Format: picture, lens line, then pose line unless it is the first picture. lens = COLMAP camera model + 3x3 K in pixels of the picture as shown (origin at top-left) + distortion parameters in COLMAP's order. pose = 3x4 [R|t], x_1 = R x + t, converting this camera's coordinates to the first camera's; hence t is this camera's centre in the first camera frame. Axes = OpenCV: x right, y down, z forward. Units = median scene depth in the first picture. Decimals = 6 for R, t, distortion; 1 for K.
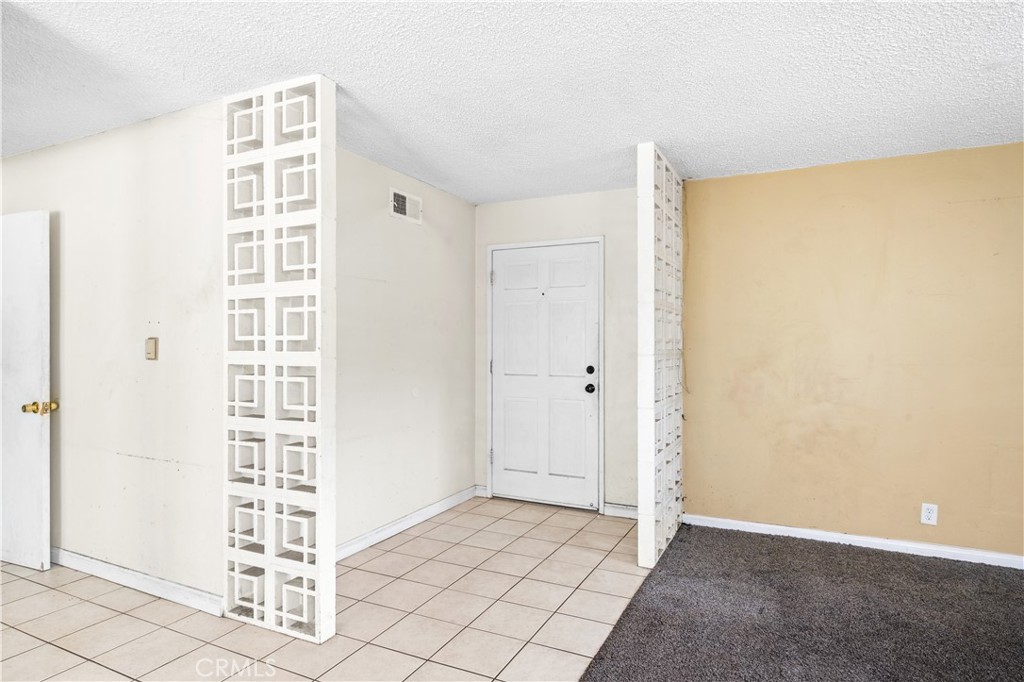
lens RADIAL K [[559.5, 0, 510.9], [0, 559.5, 340.7], [0, 0, 1]] dist [0.000375, -0.003169]
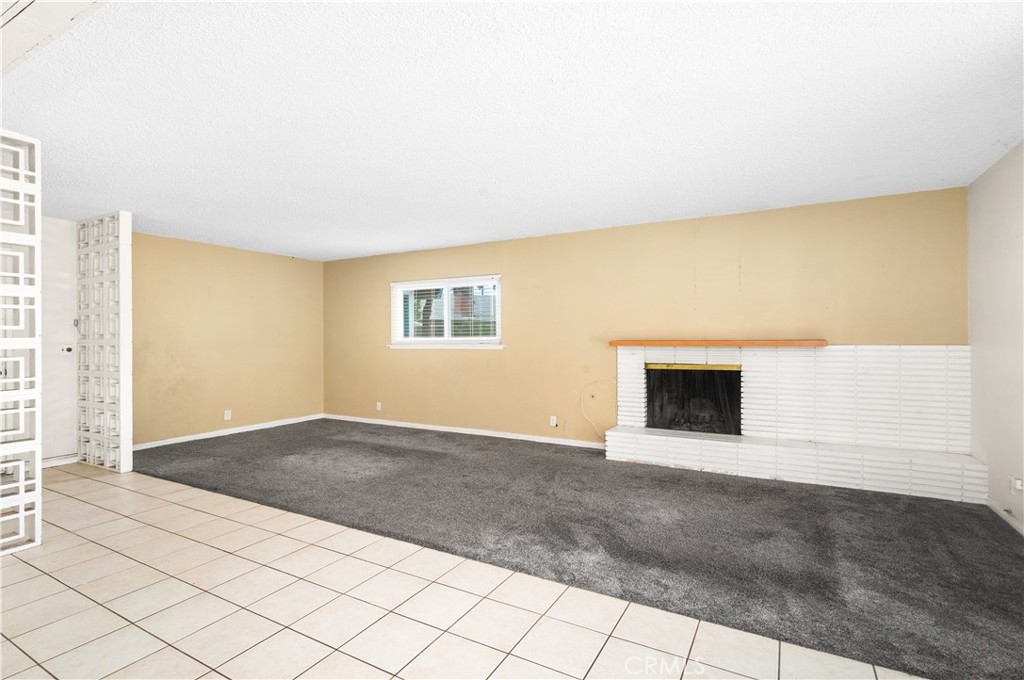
lens RADIAL K [[495.0, 0, 515.0], [0, 495.0, 337.6], [0, 0, 1]] dist [0.001859, -0.000245]
pose [[0.035785, 0.002518, 0.999356, -1.305683], [-0.003446, 0.999991, -0.002396, 0.014751], [-0.999354, -0.003358, 0.035793, -0.200880]]
